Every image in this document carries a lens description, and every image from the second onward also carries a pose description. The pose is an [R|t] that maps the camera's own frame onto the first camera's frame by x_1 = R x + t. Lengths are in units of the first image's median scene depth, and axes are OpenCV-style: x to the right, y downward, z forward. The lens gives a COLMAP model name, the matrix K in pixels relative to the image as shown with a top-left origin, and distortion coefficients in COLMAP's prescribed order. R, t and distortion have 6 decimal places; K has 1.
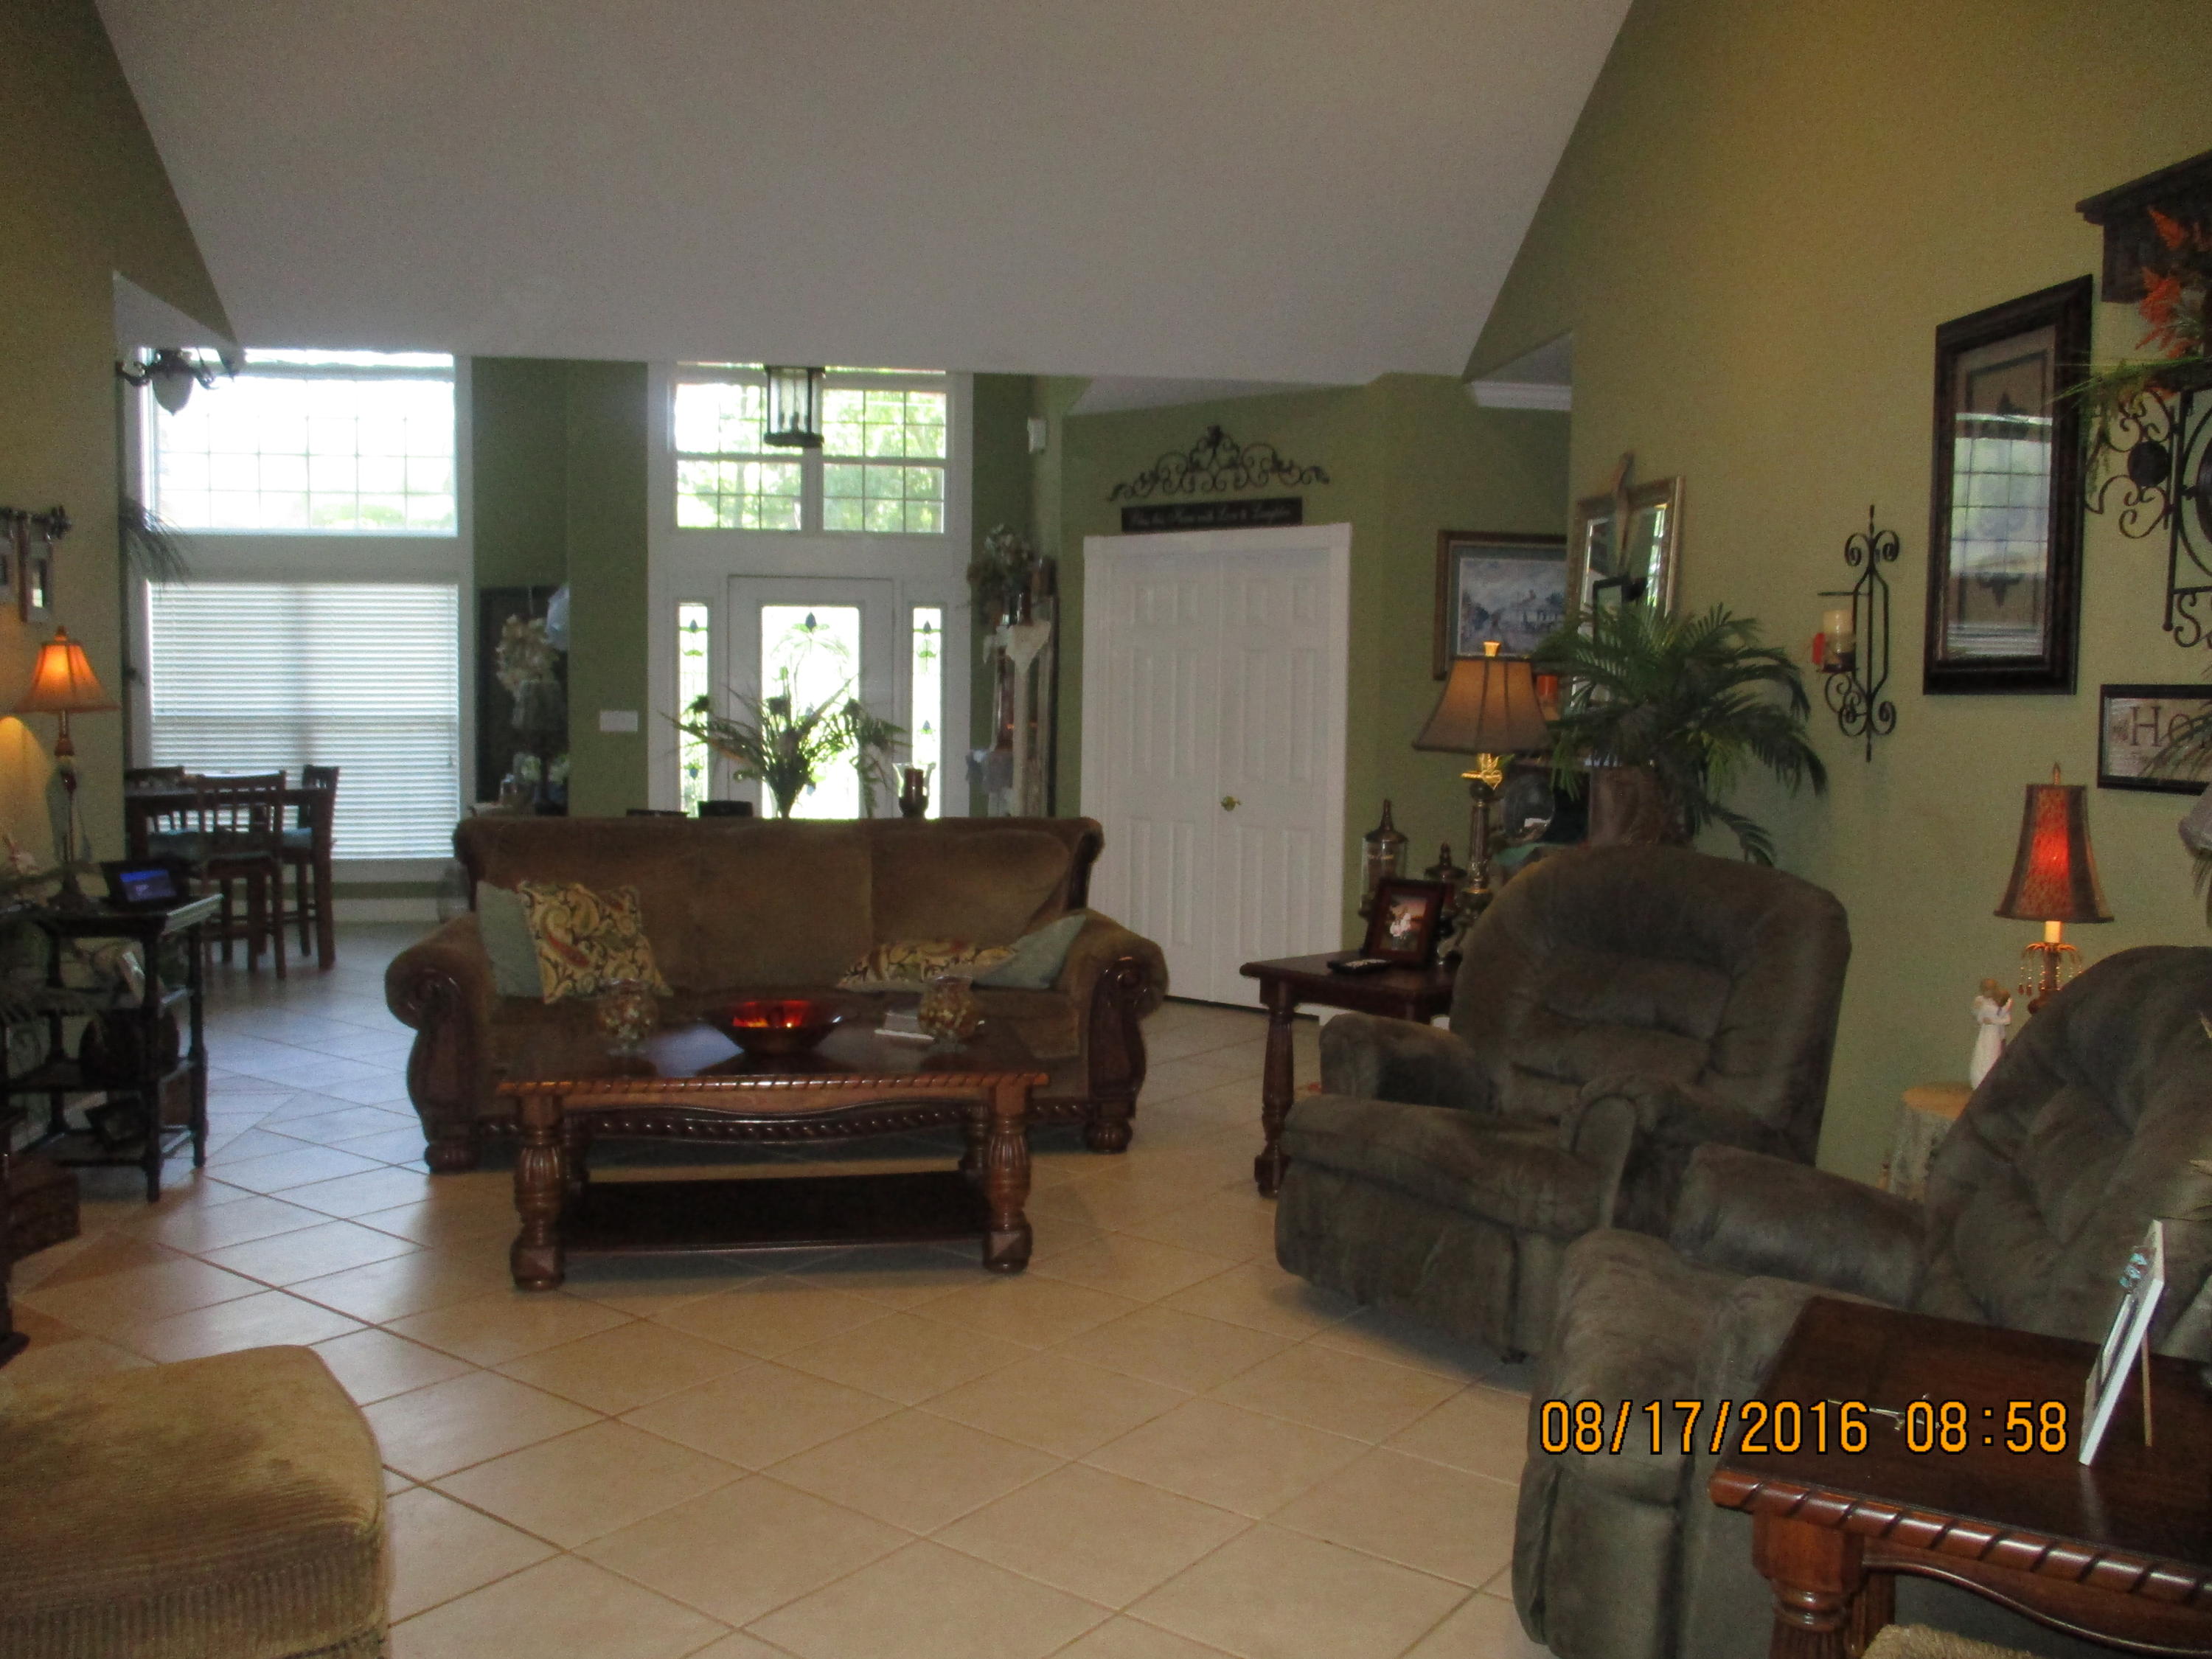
lens RADIAL K [[1823.4, 0, 1106.0], [0, 1823.4, 829.5], [0, 0, 1]] dist [-0.049732, 0.006435]
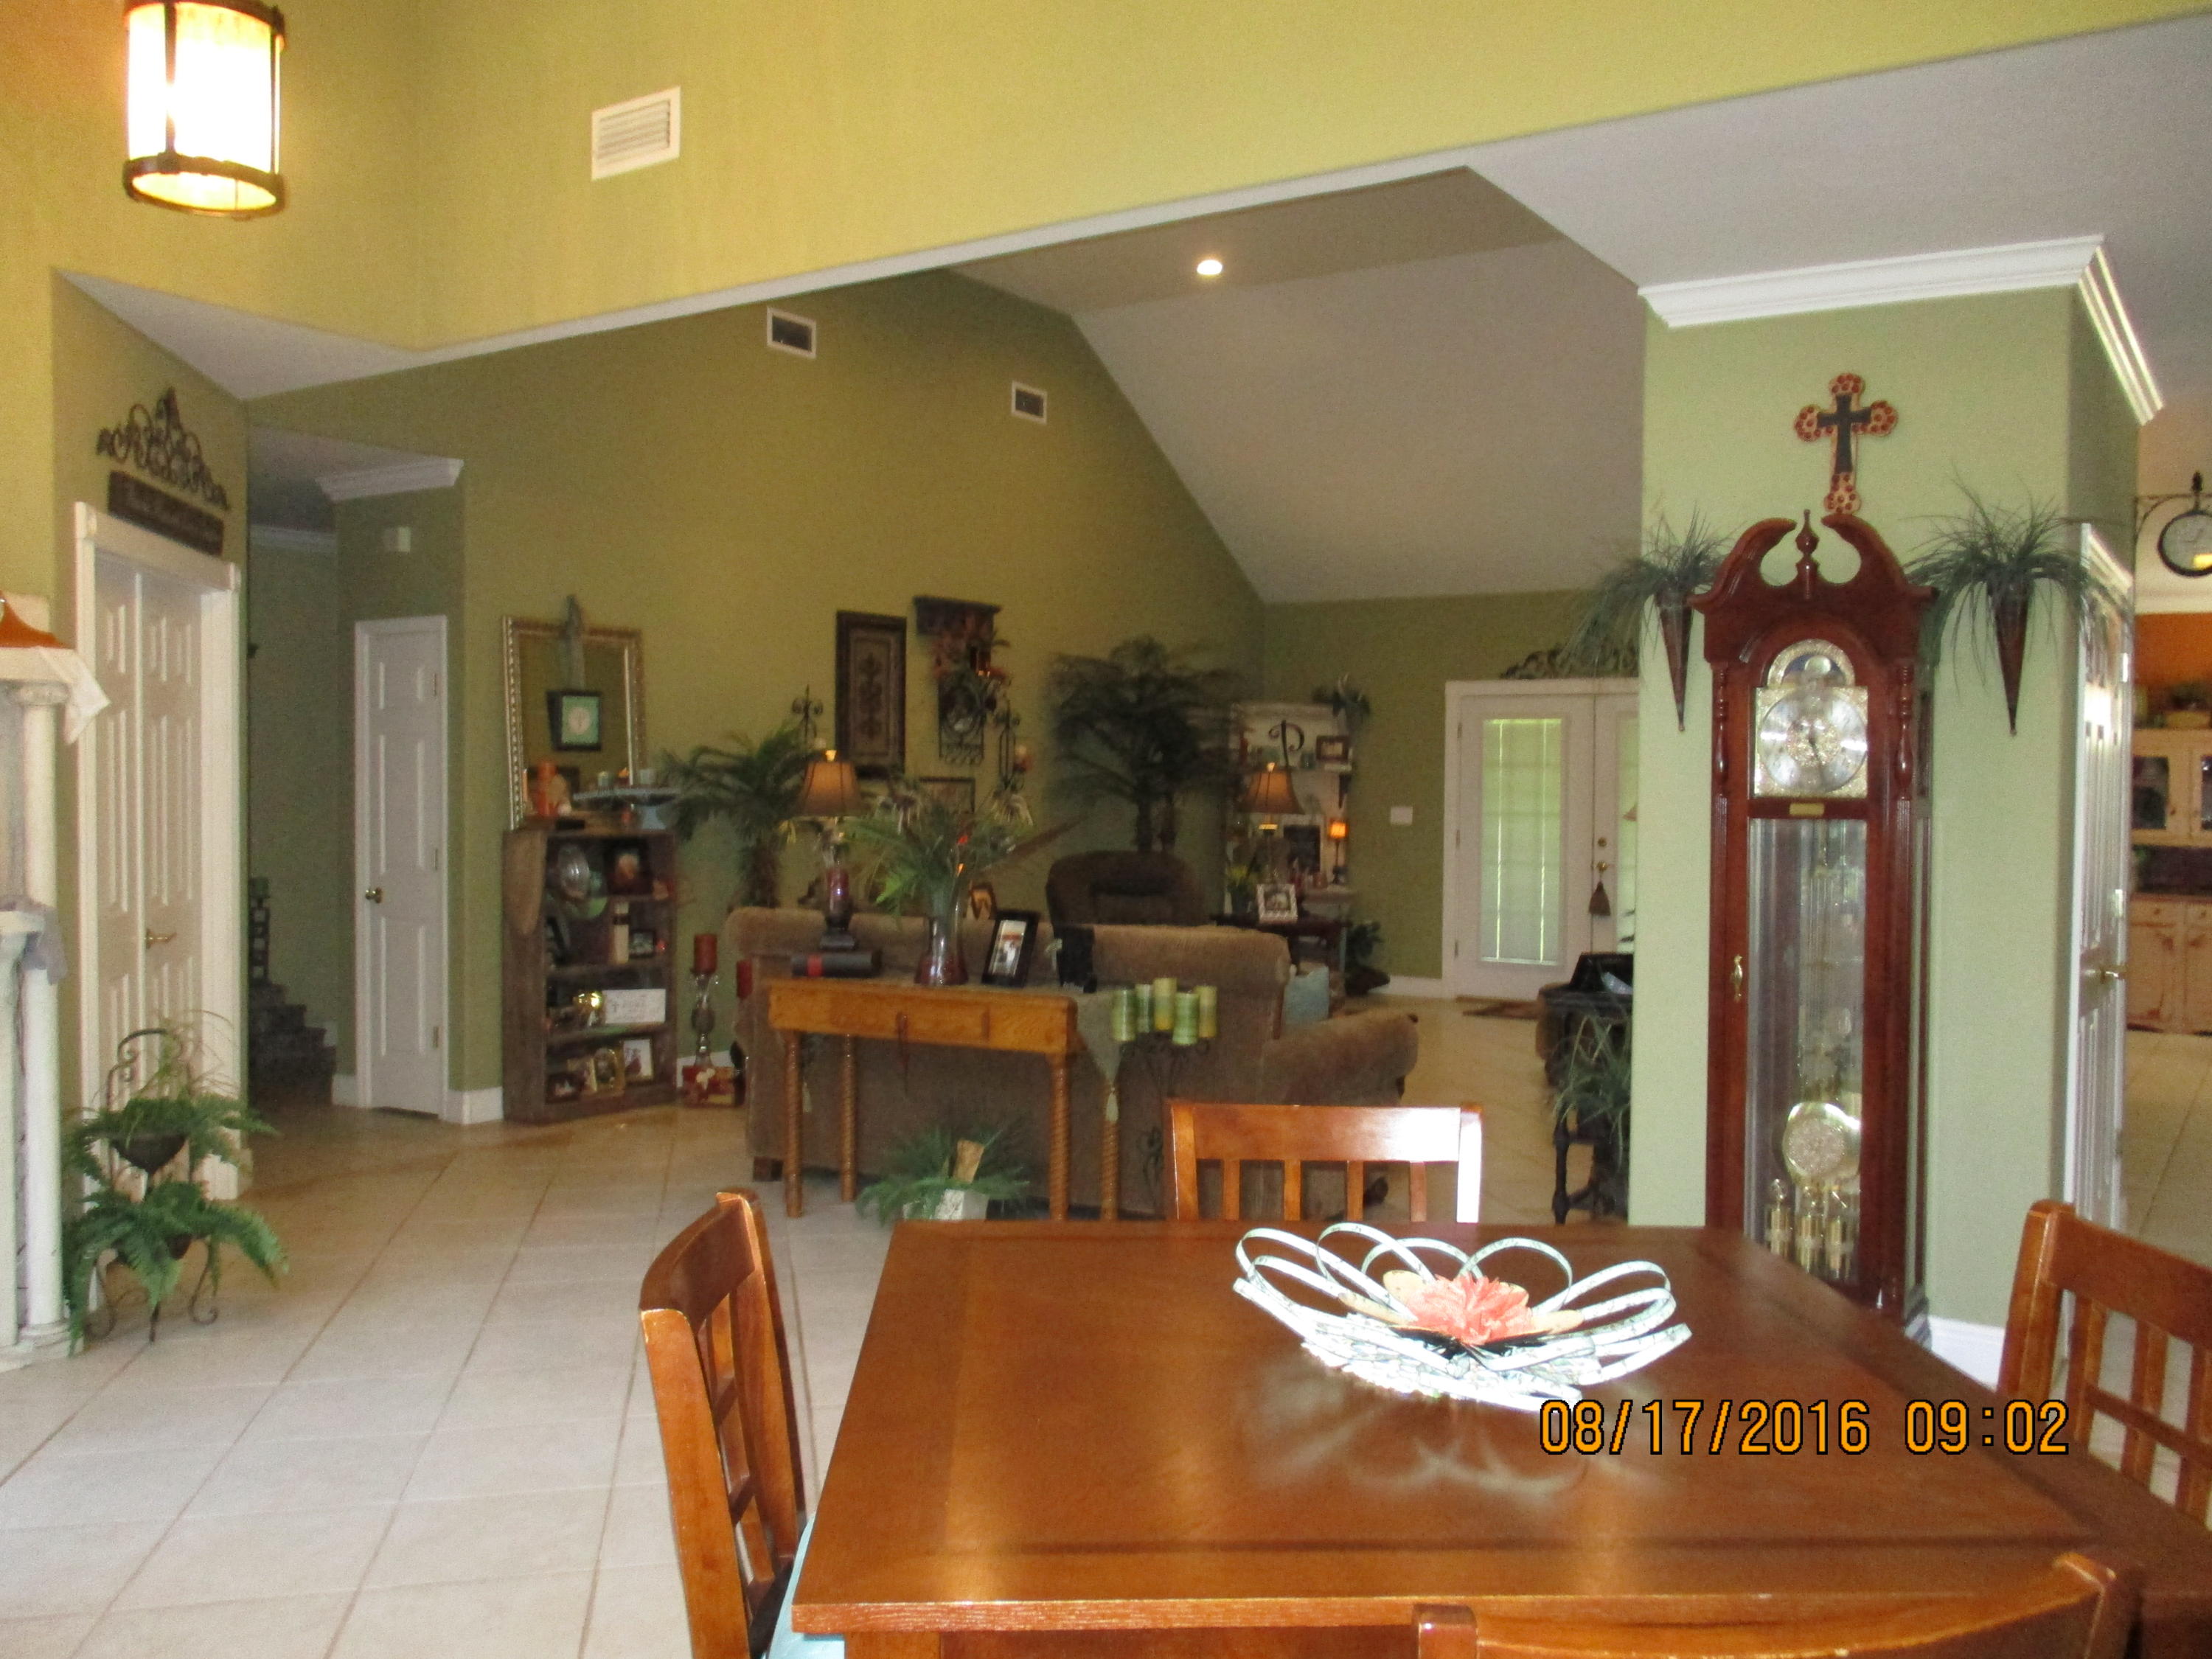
lens RADIAL K [[1823.4, 0, 1106.0], [0, 1823.4, 829.5], [0, 0, 1]] dist [-0.049732, 0.006435]
pose [[-0.735706, -0.043772, 0.675885, -1.155235], [0.027039, 0.995216, 0.093885, -0.196223], [-0.676761, 0.087347, -0.731003, 2.192367]]
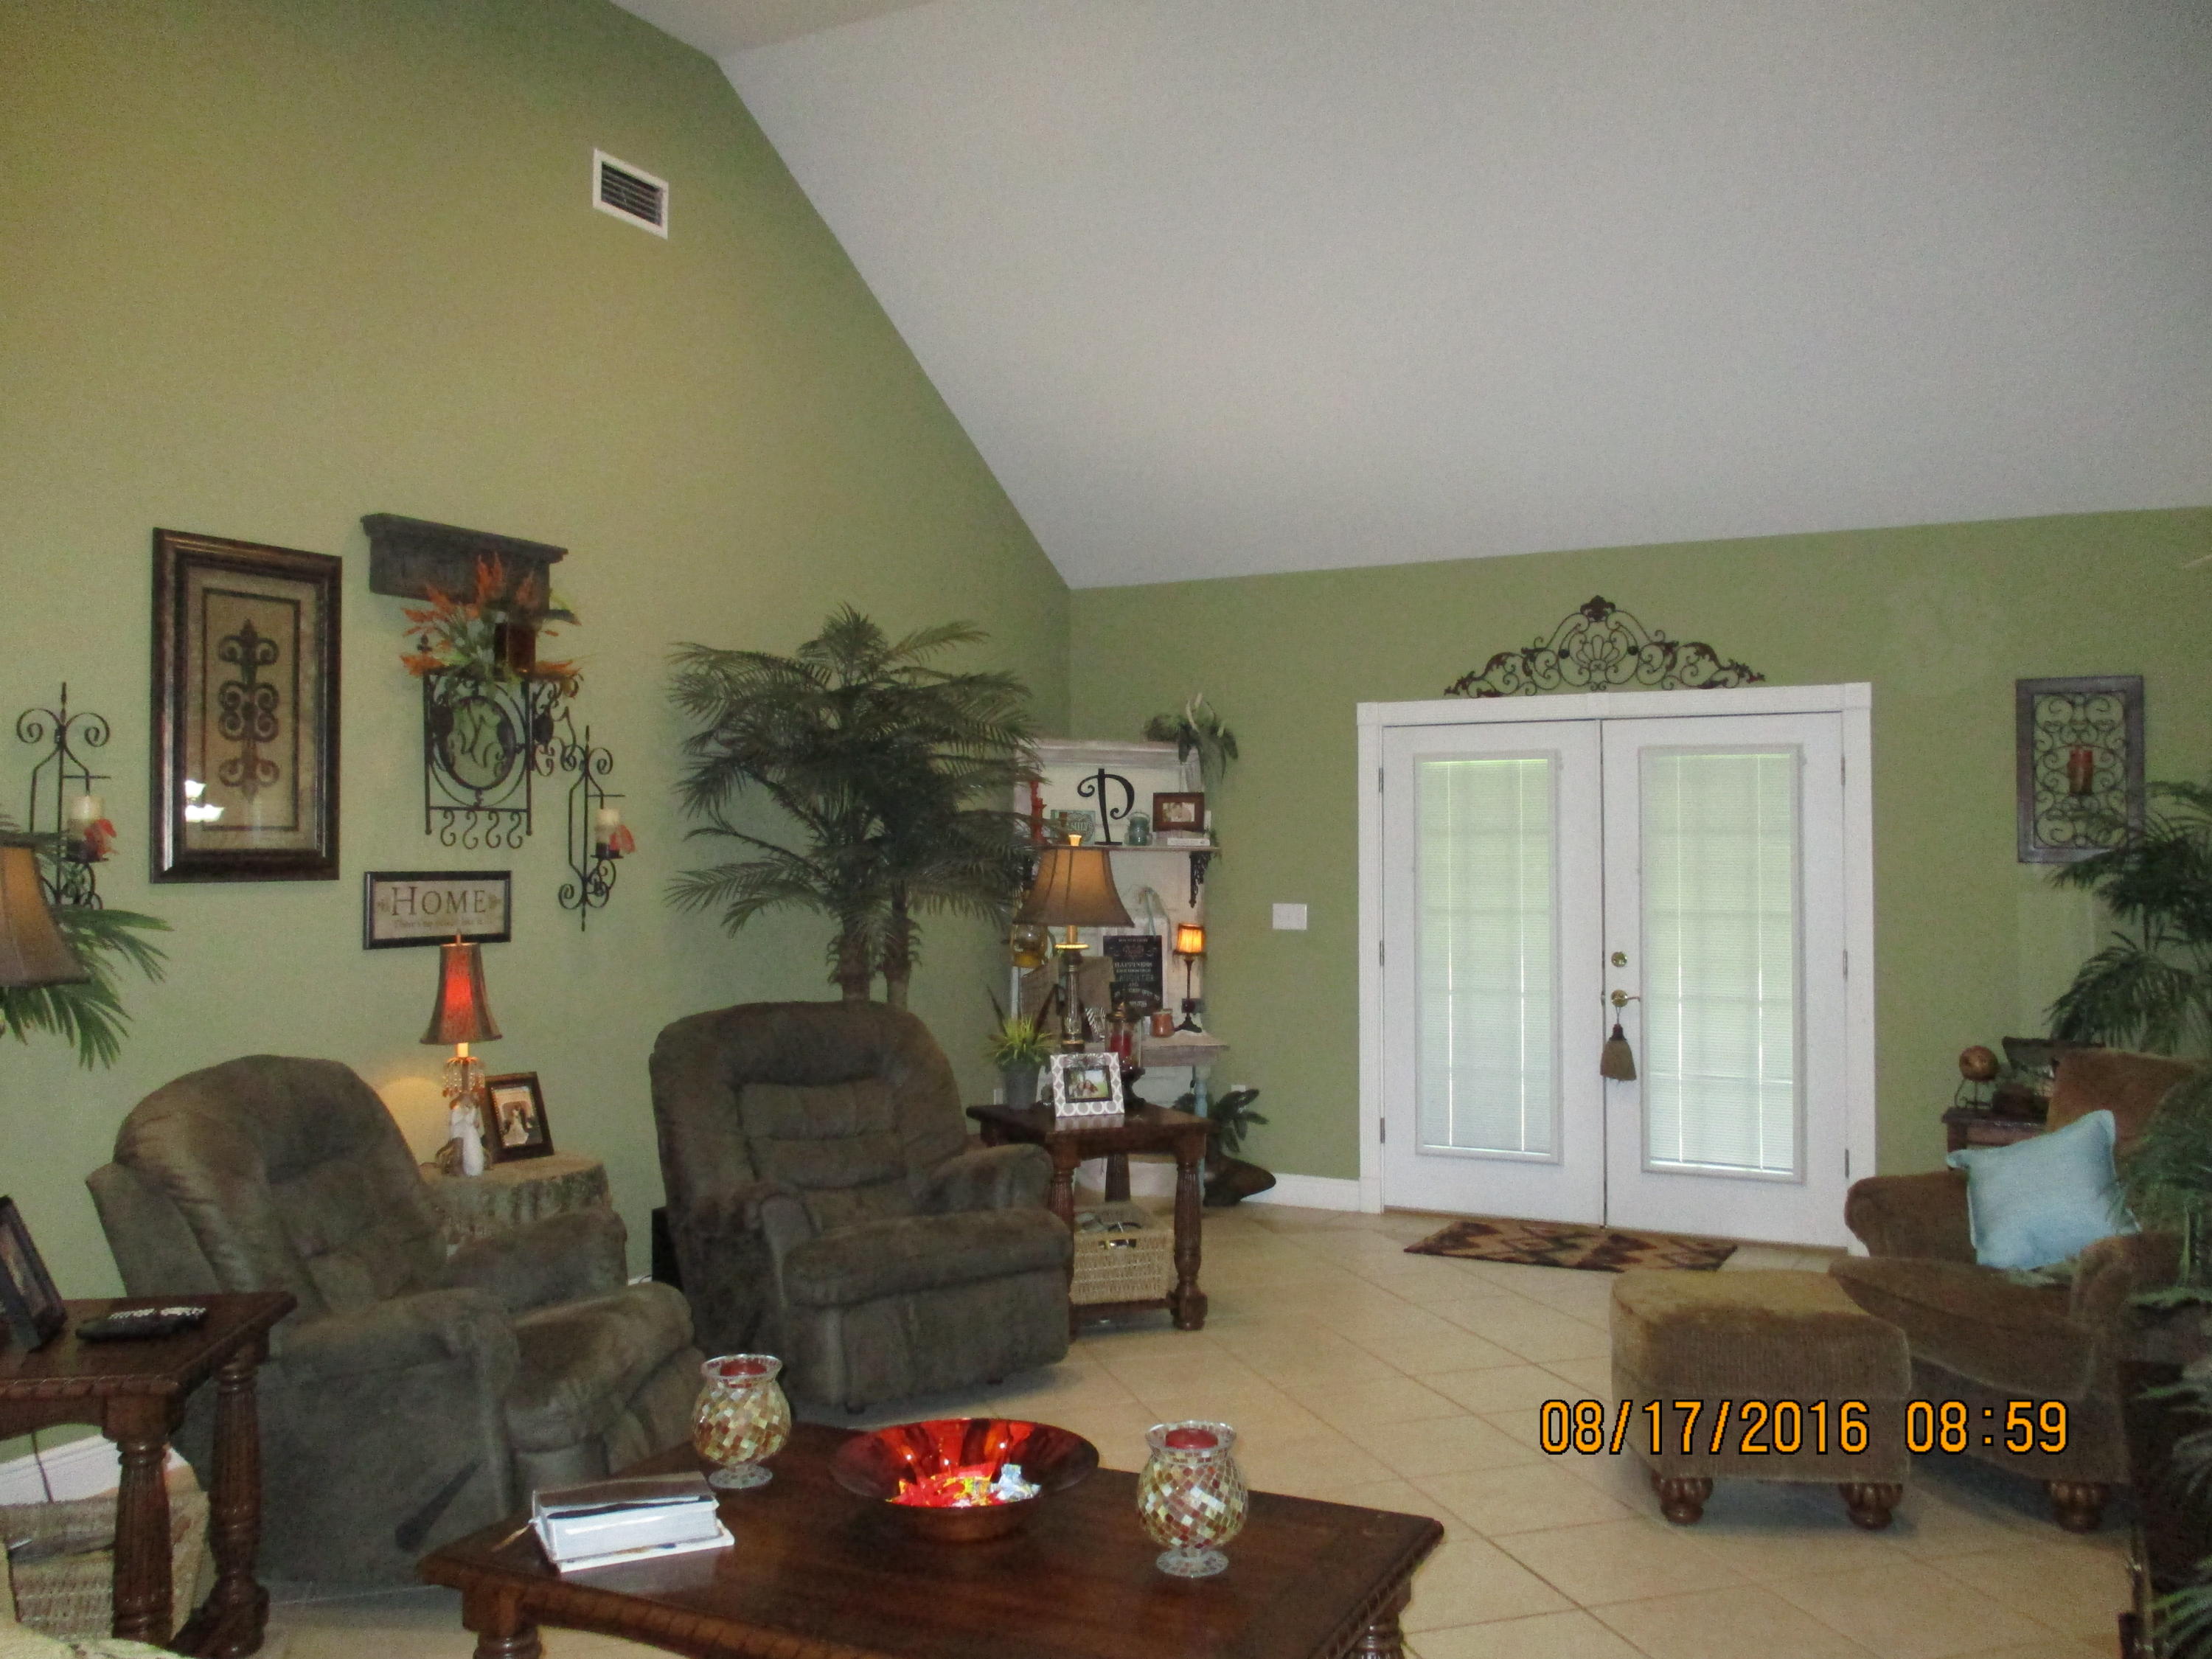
lens RADIAL K [[1823.4, 0, 1106.0], [0, 1823.4, 829.5], [0, 0, 1]] dist [-0.049732, 0.006435]
pose [[-0.792488, -0.007213, 0.609845, -0.553307], [0.033753, 0.997879, 0.055664, -0.133052], [-0.608953, 0.064697, -0.790563, 1.365636]]
